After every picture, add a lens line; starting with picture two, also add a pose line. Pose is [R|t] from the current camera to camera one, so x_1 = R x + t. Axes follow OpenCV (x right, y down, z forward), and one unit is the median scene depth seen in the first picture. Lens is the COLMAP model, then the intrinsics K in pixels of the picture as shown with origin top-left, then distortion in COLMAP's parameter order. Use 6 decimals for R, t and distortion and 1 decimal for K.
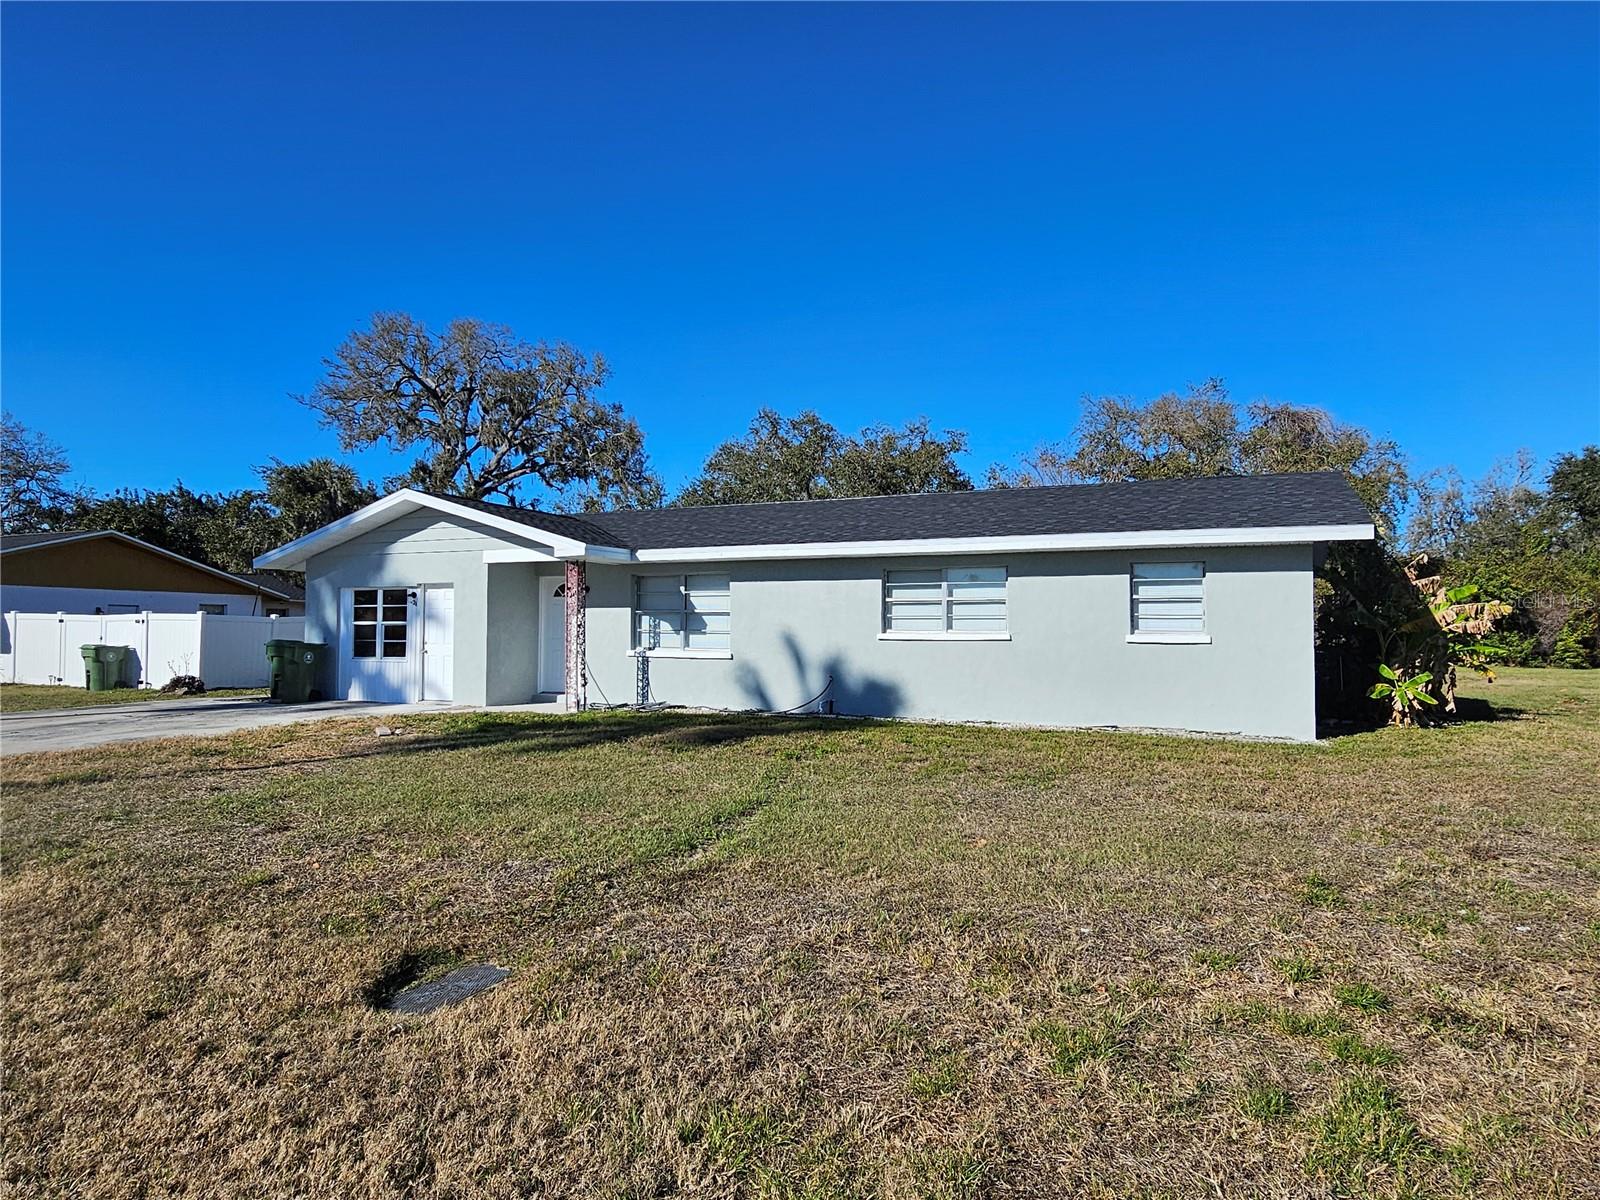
lens RADIAL K [[654.2, 0, 800.1], [0, 654.2, 604.2], [0, 0, 1]] dist [-0.002024, -0.000501]
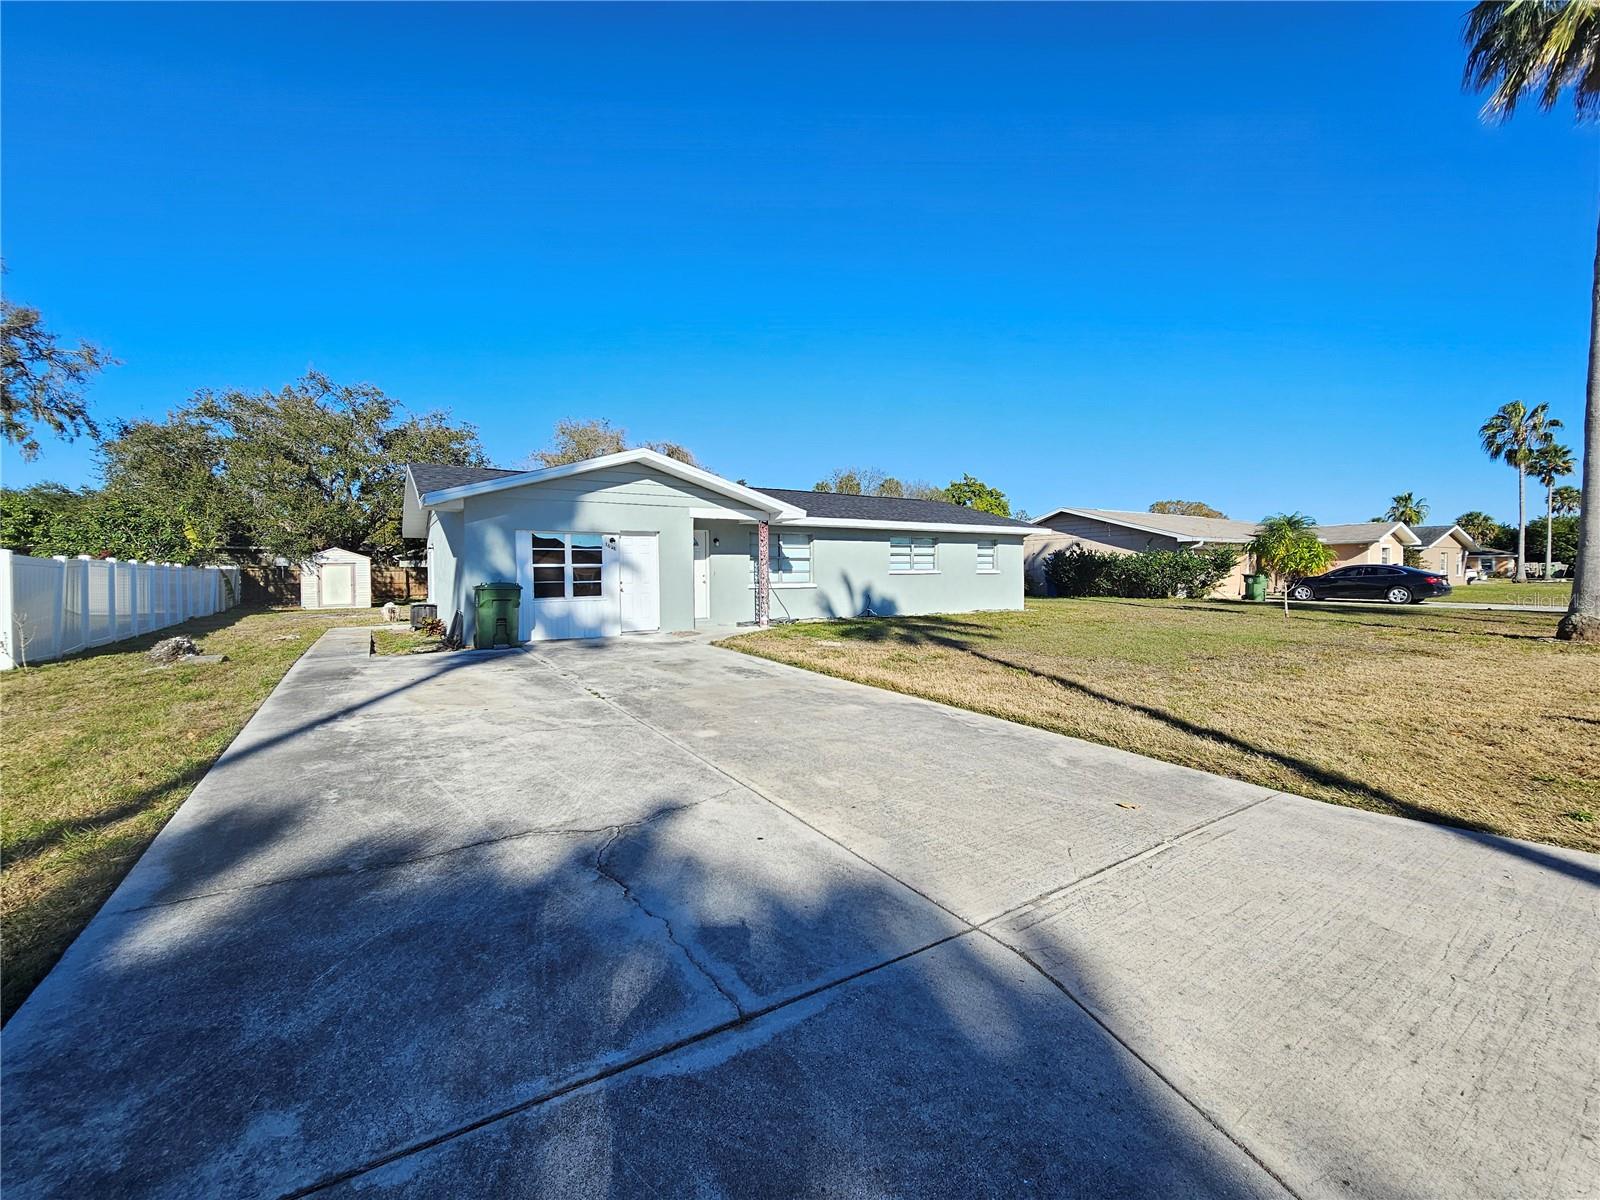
lens RADIAL K [[654.2, 0, 800.1], [0, 654.2, 596.0], [0, 0, 1]] dist [-0.002024, -0.000501]
pose [[0.617995, -0.035959, 0.785360, -1.295464], [-0.016155, 0.998162, 0.058415, 0.010585], [-0.786016, -0.048787, 0.616278, 0.051822]]
